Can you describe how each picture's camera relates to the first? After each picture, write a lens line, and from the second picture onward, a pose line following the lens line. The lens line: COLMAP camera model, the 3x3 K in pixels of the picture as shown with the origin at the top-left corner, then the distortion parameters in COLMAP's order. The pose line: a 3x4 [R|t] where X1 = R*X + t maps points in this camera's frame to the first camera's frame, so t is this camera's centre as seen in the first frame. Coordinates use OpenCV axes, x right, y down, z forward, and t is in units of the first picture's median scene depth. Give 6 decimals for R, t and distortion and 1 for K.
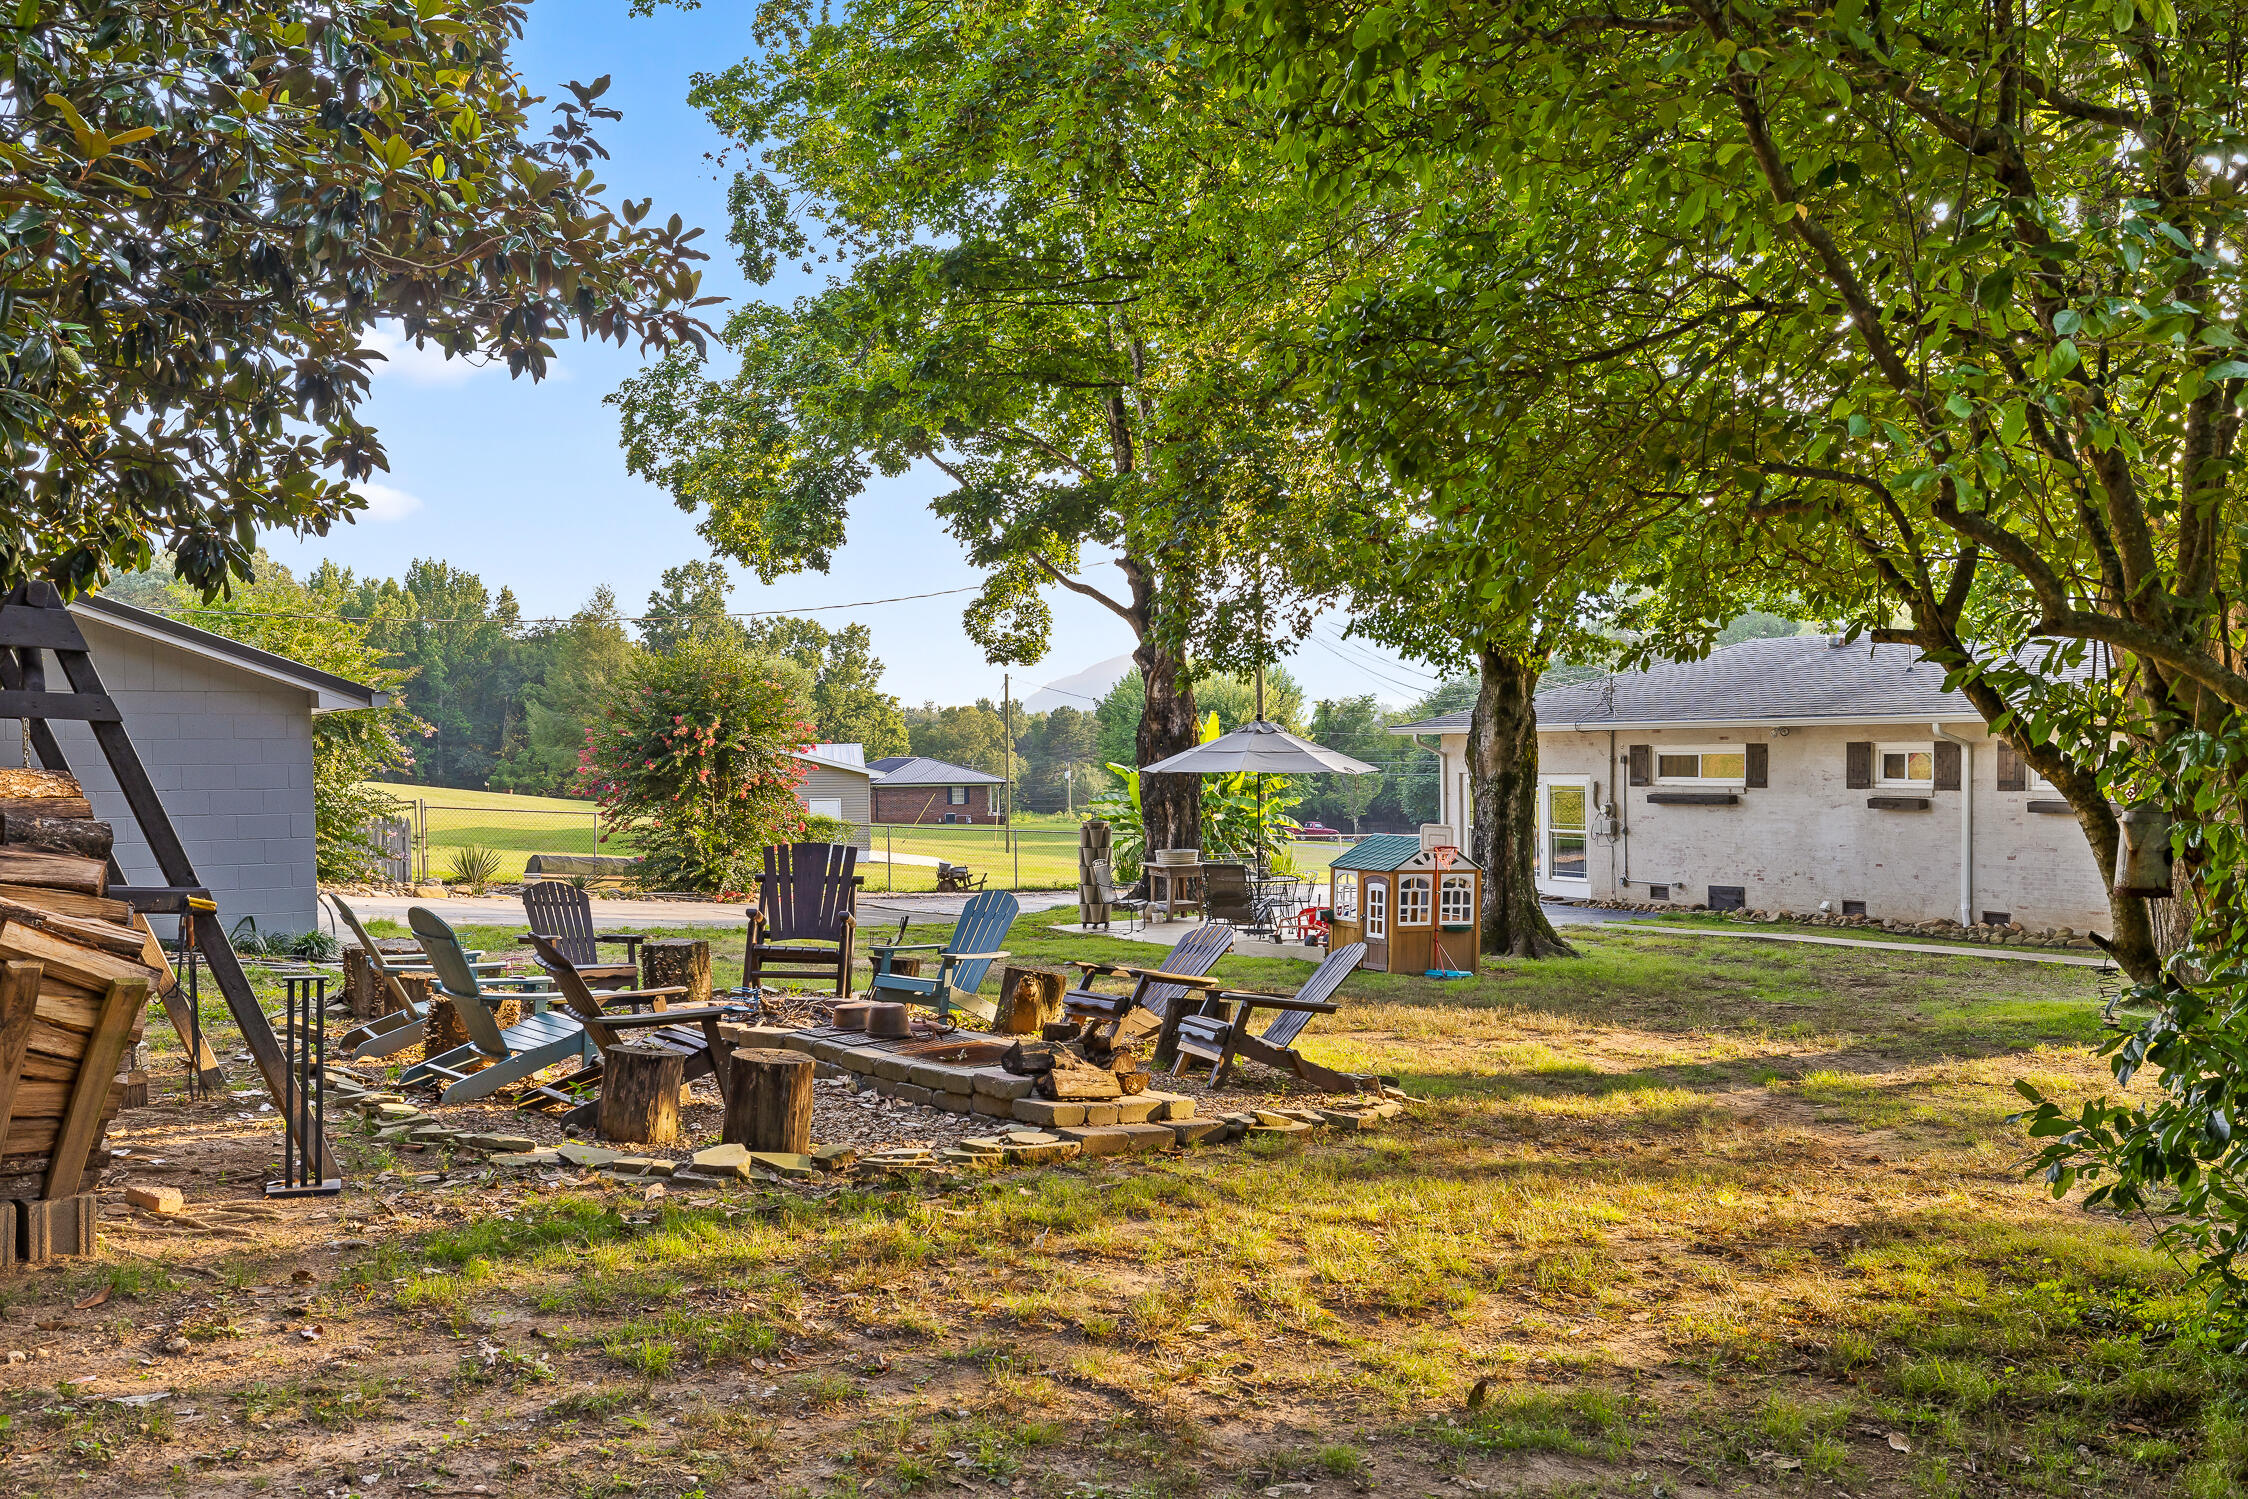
lens RADIAL K [[1907.1, 0, 1124.3], [0, 1907.1, 749.5], [0, 0, 1]] dist [-0.007342, -0.001031]
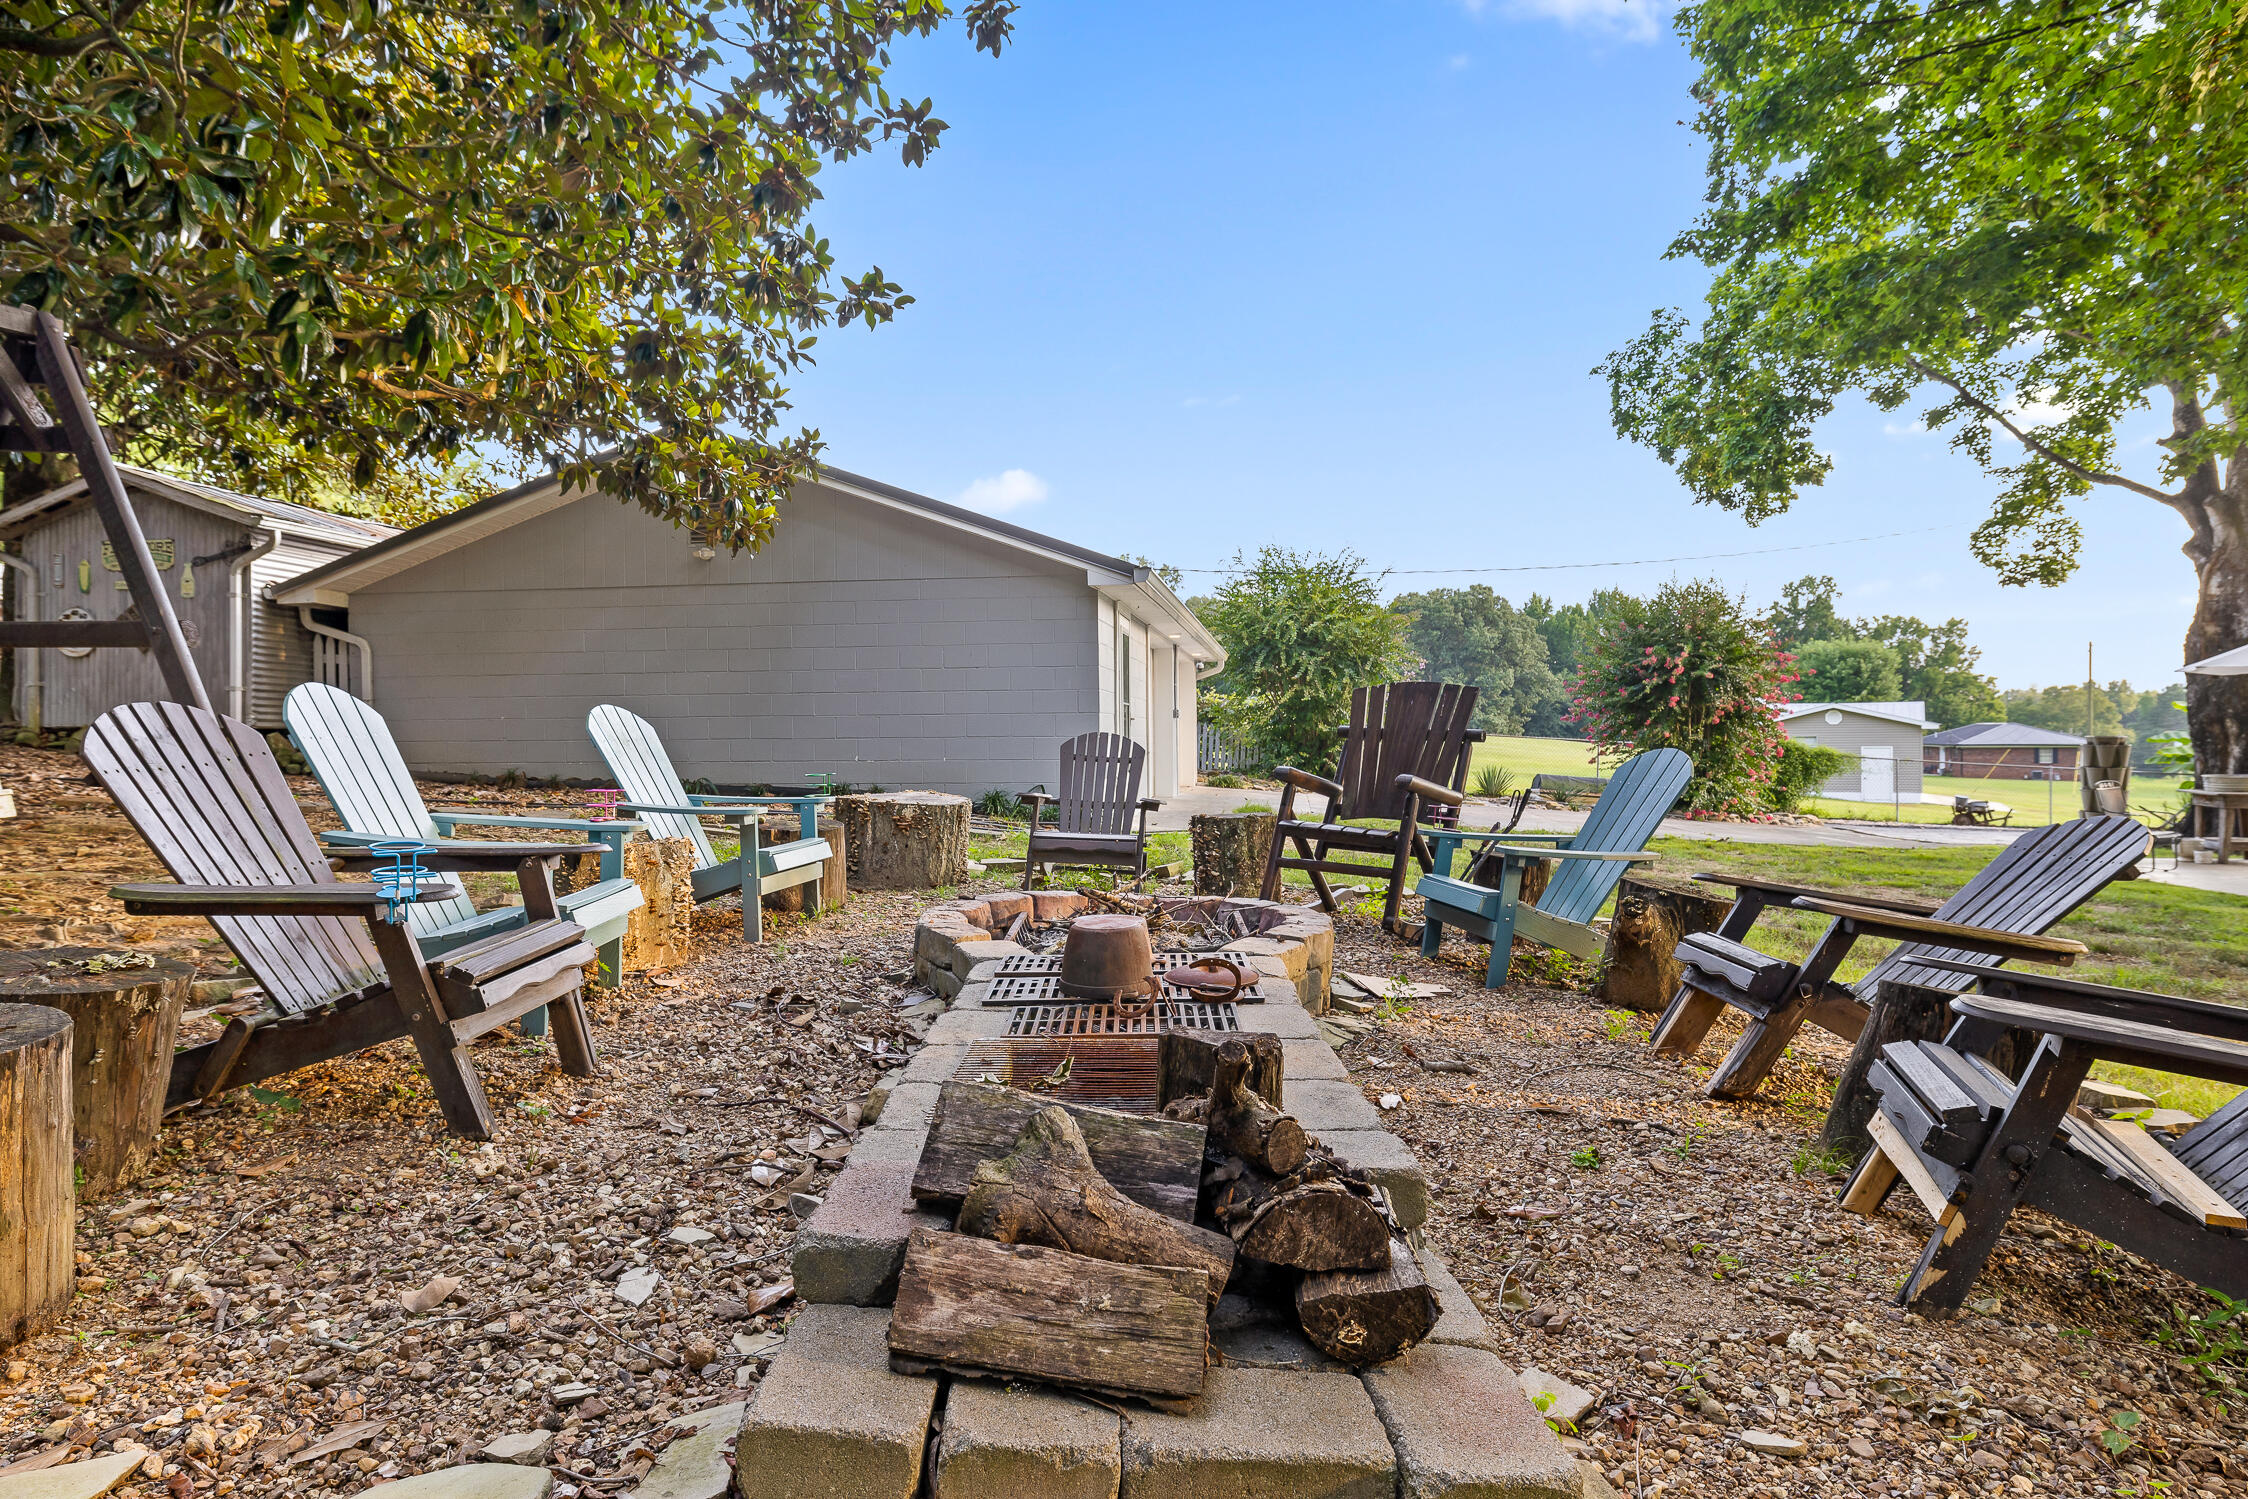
lens RADIAL K [[1309.5, 0, 1126.6], [0, 1309.5, 736.7], [0, 0, 1]] dist [-0.002657, 0.002046]
pose [[0.758403, 0.004043, -0.651774, 0.024294], [0.001412, 0.999968, 0.007847, 0.024598], [0.651785, -0.006872, 0.758373, 0.216298]]
